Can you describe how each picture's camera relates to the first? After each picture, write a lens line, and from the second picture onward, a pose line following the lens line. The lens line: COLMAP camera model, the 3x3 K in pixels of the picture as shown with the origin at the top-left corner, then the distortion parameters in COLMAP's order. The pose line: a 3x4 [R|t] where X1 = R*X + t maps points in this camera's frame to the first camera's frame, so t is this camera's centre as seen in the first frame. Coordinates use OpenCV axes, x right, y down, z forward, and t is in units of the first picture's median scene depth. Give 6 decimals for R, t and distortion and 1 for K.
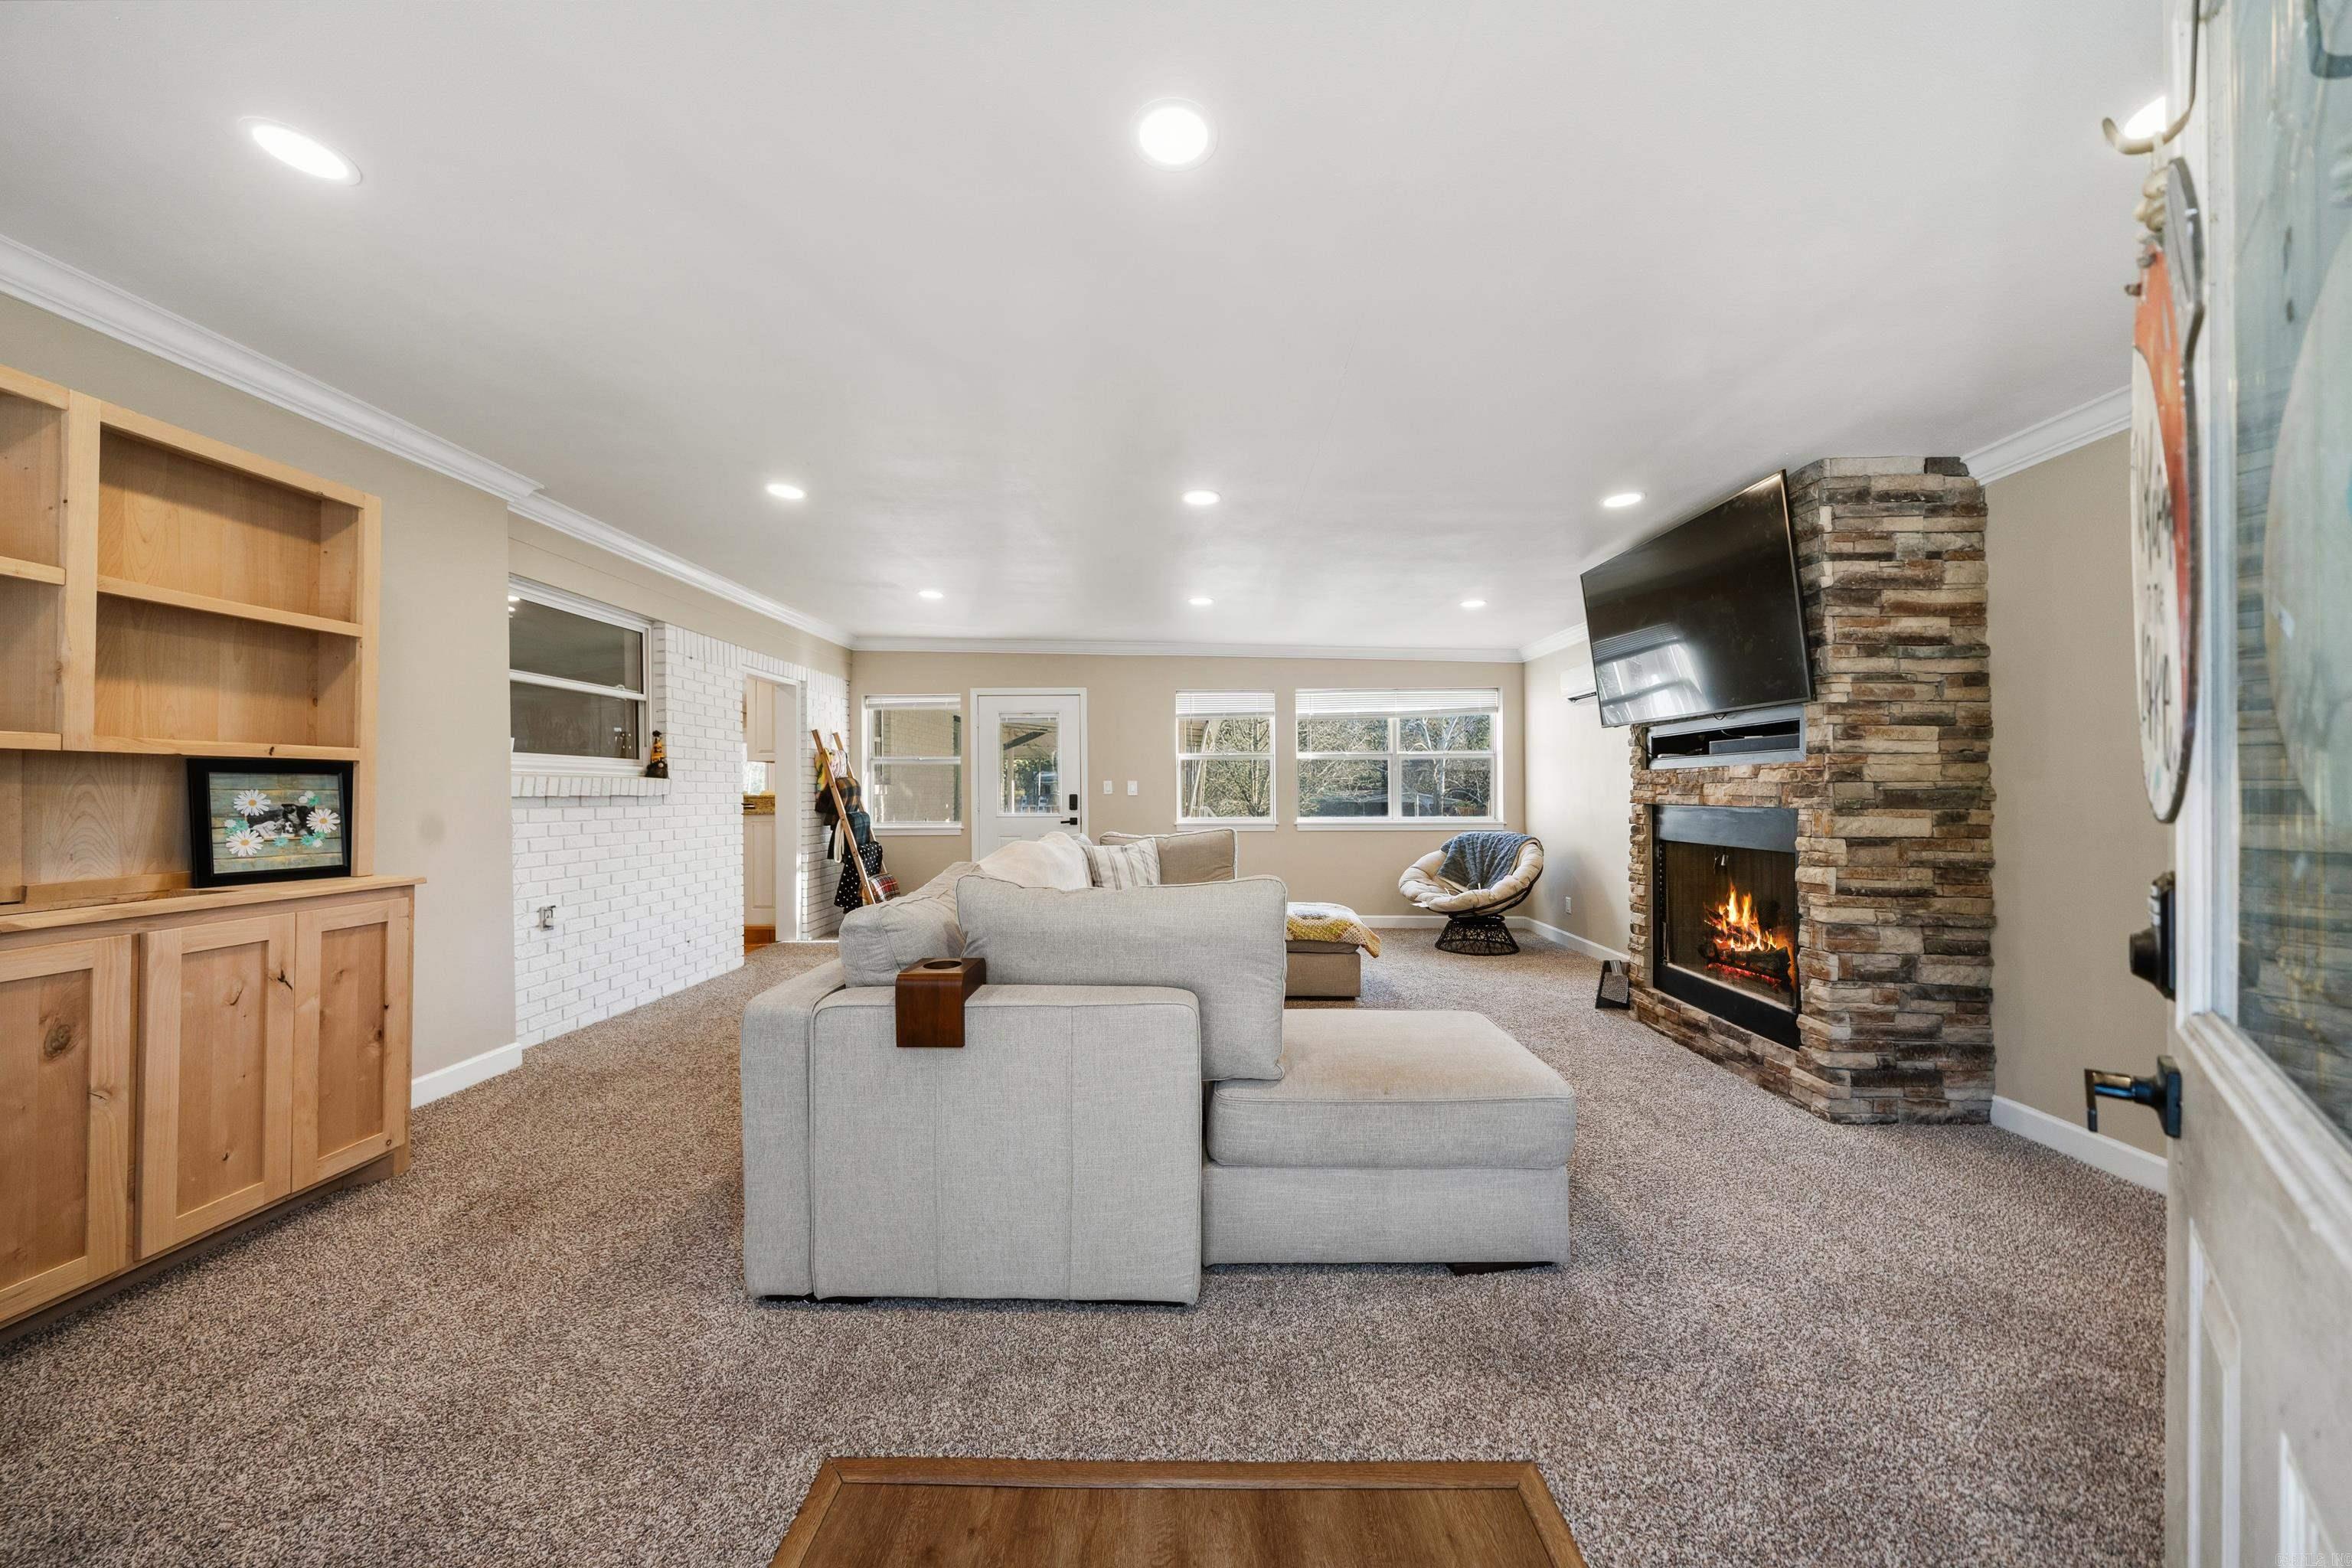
lens RADIAL K [[800.2, 0, 1184.2], [0, 800.2, 792.2], [0, 0, 1]] dist [-0.000500, -0.000038]
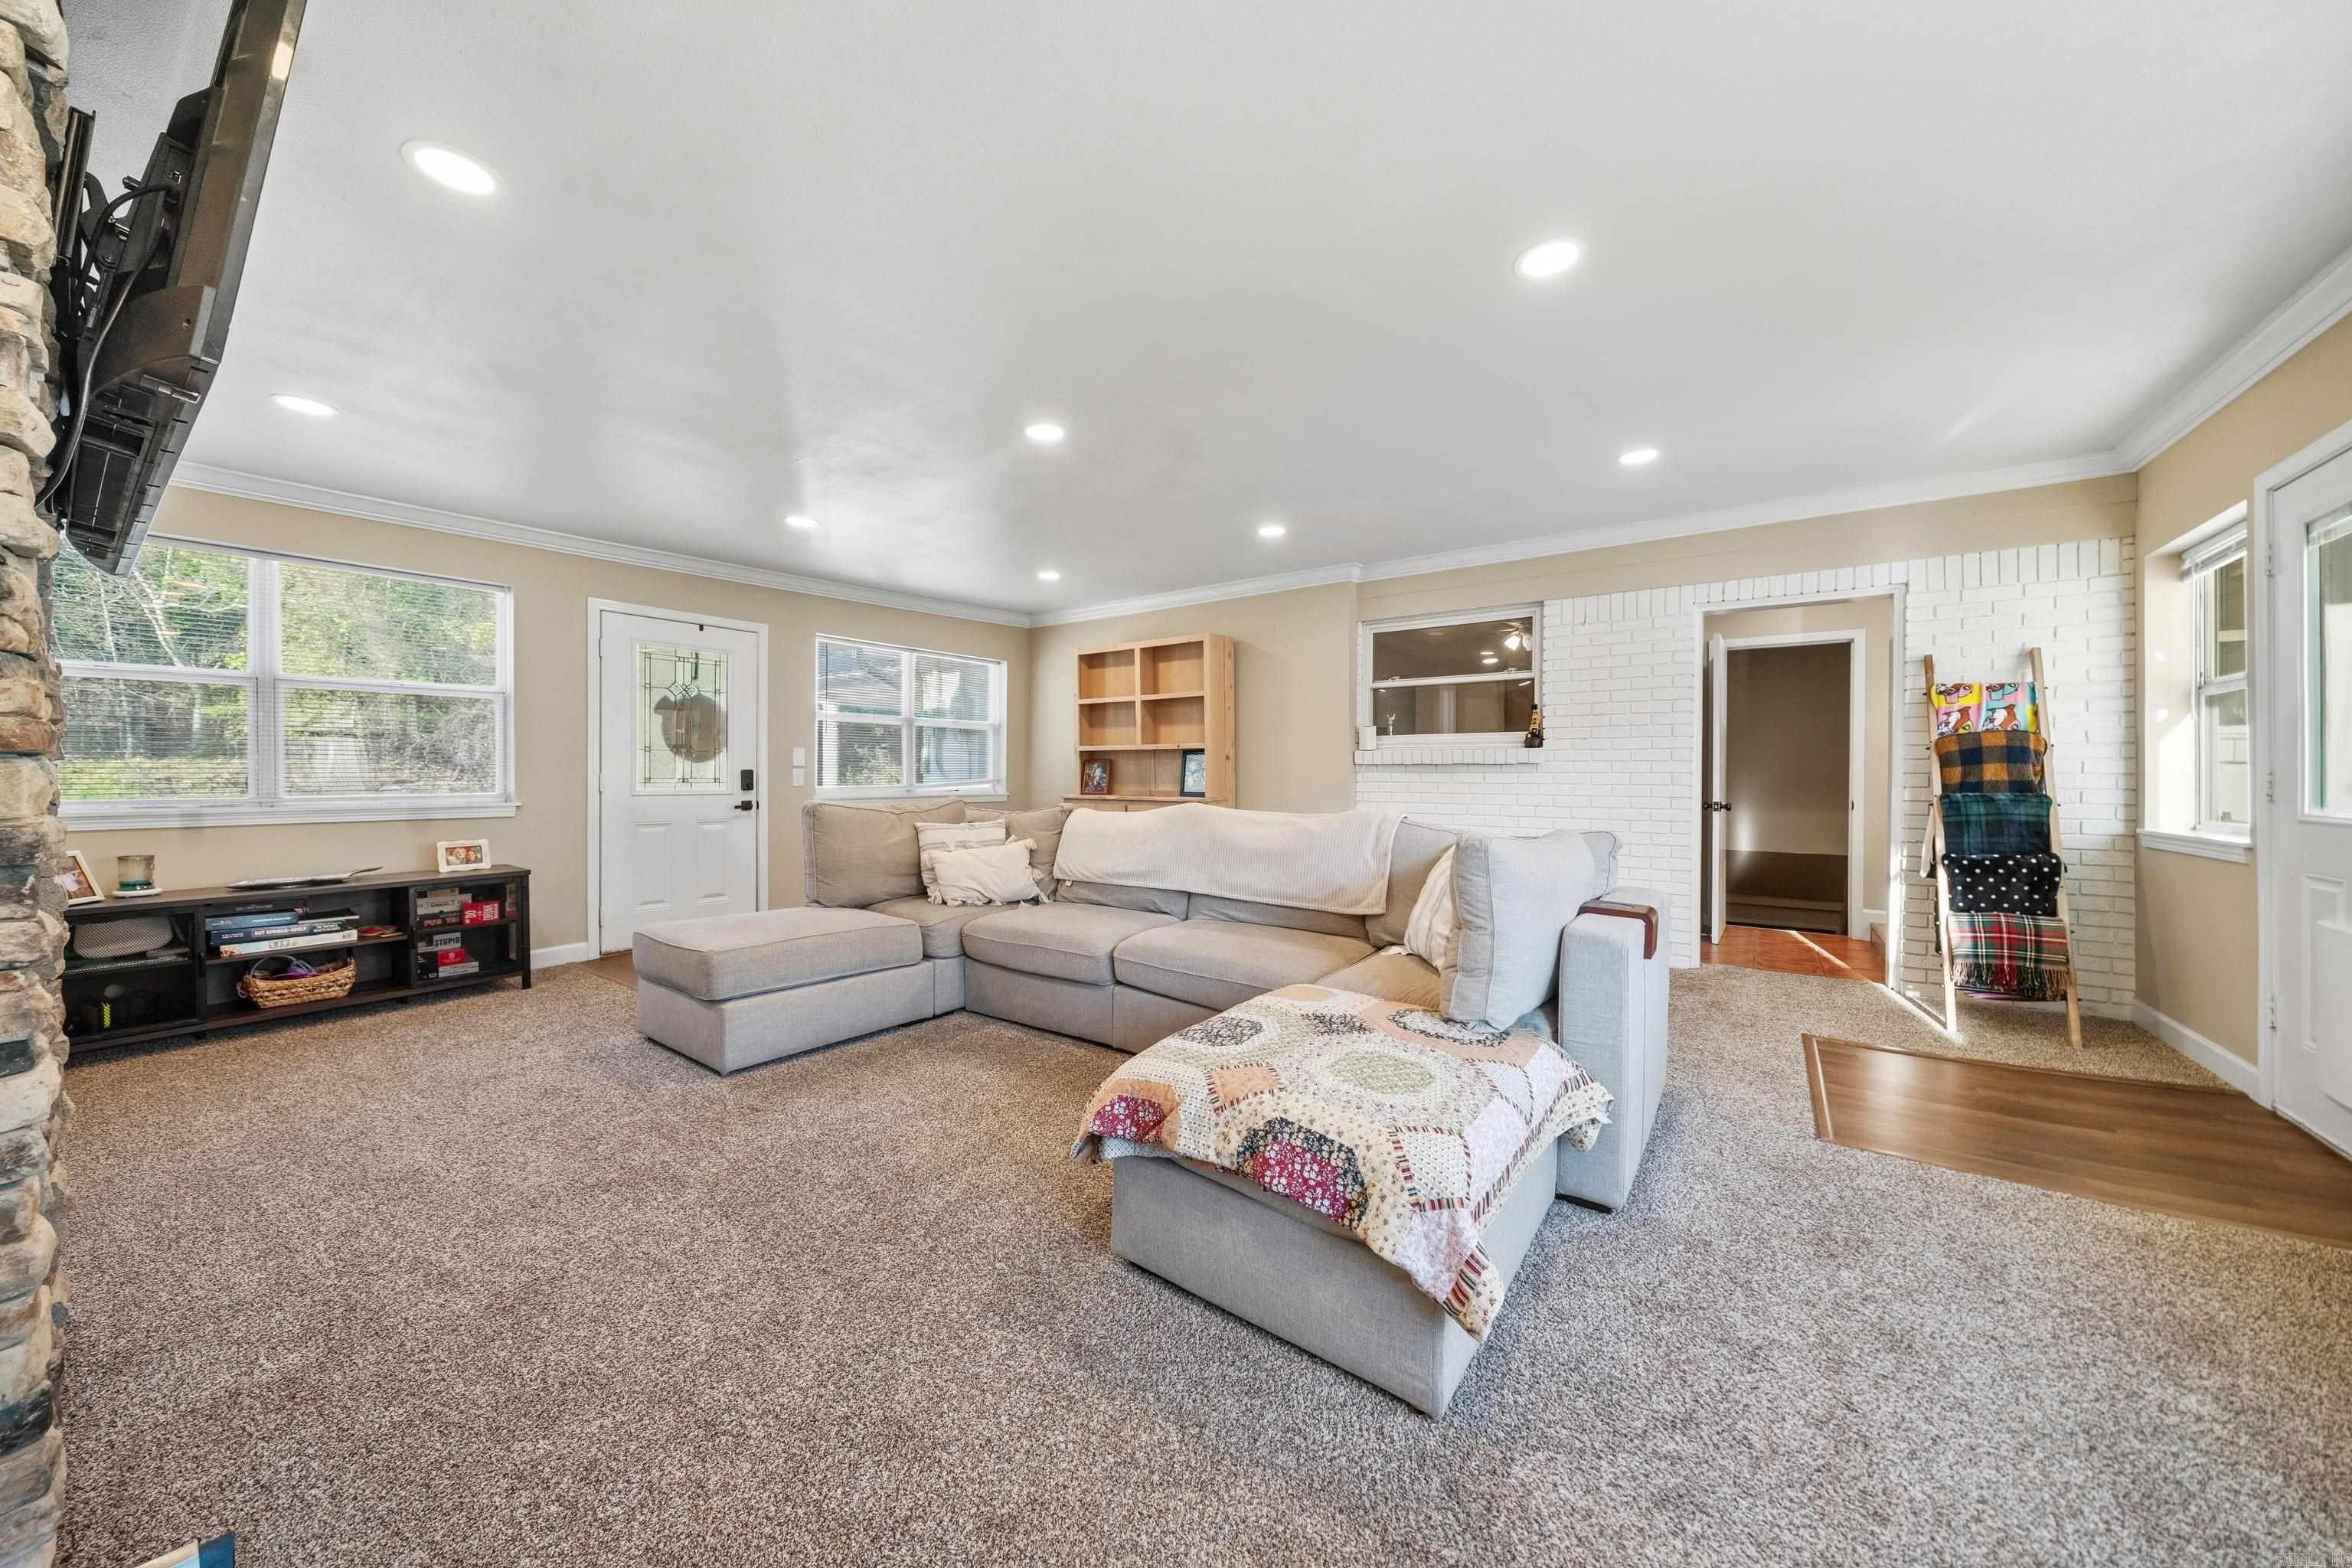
lens RADIAL K [[809.9, 0, 1154.2], [0, 809.9, 771.9], [0, 0, 1]] dist [0.000202, -0.000094]
pose [[-0.590253, -0.000100, -0.807219, 0.583539], [-0.003057, 0.999993, 0.002112, 0.016354], [0.807213, 0.003714, -0.590249, 1.396185]]
